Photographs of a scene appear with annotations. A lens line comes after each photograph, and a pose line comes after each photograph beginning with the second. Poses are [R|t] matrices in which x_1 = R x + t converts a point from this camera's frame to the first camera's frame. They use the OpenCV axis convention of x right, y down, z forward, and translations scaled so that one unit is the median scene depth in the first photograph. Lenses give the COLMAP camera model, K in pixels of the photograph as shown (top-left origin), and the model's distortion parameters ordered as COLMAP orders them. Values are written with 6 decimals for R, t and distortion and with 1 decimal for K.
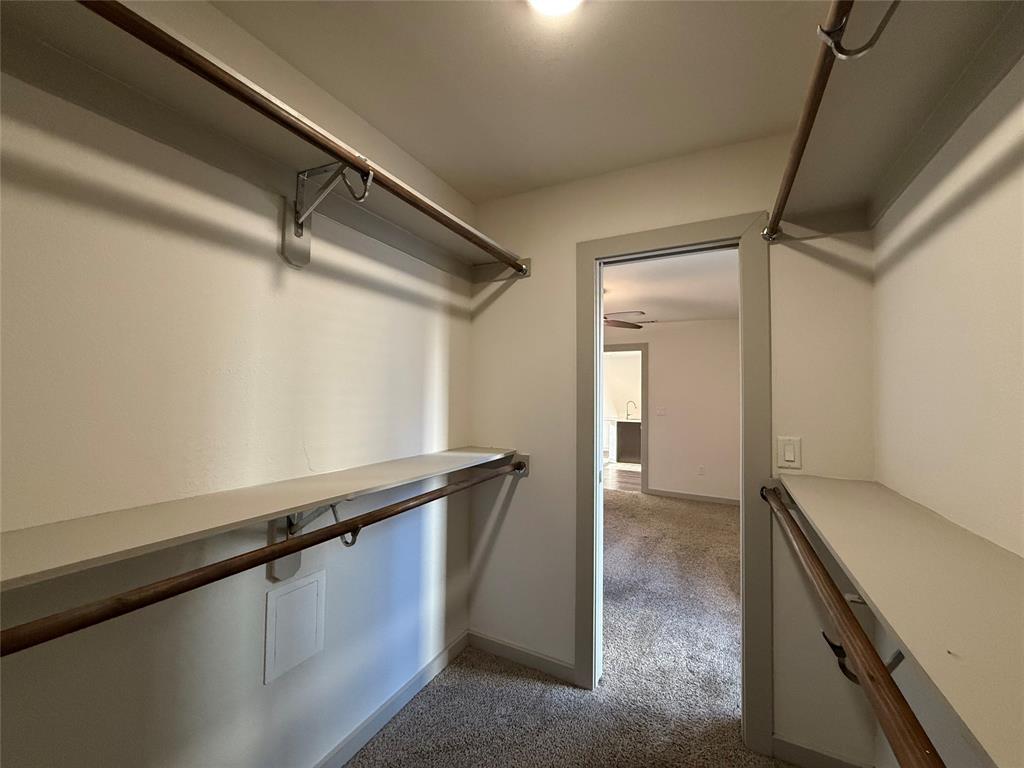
lens RADIAL K [[408.3, 0, 510.8], [0, 408.3, 382.6], [0, 0, 1]] dist [-0.001168, 0.000271]
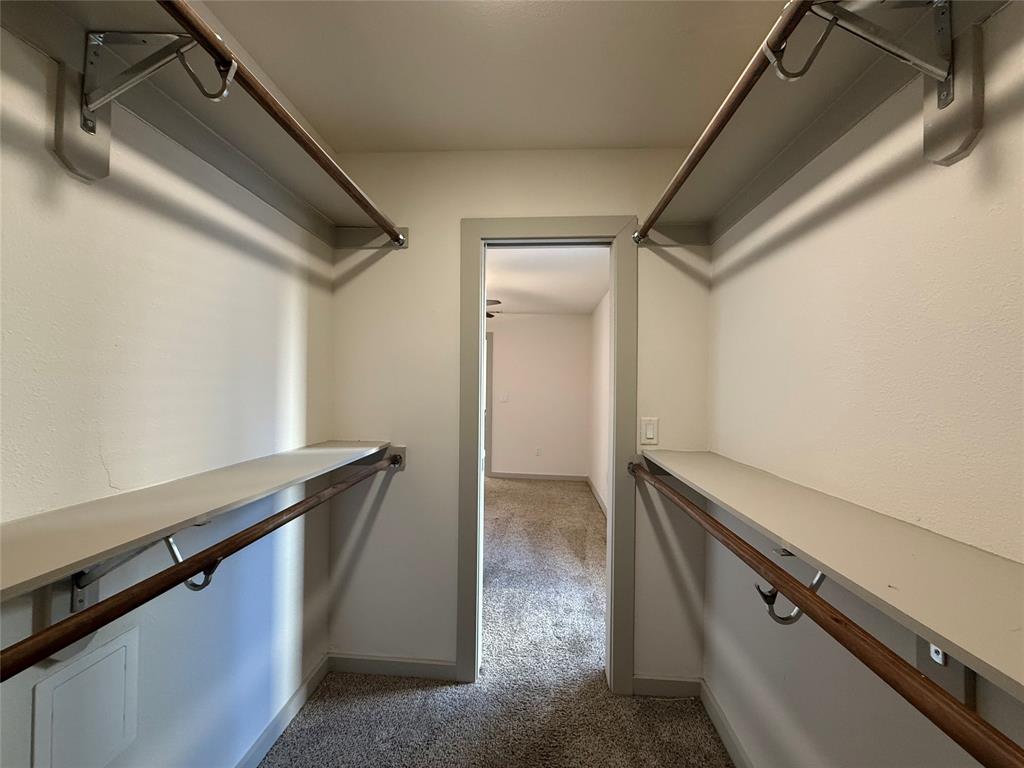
lens RADIAL K [[408.3, 0, 510.8], [0, 408.3, 382.6], [0, 0, 1]] dist [-0.001168, 0.000271]
pose [[0.915758, 0.003822, 0.401712, -0.119194], [-0.015377, 0.999555, 0.025544, 0.009455], [-0.401436, -0.029569, 0.915410, 0.091924]]
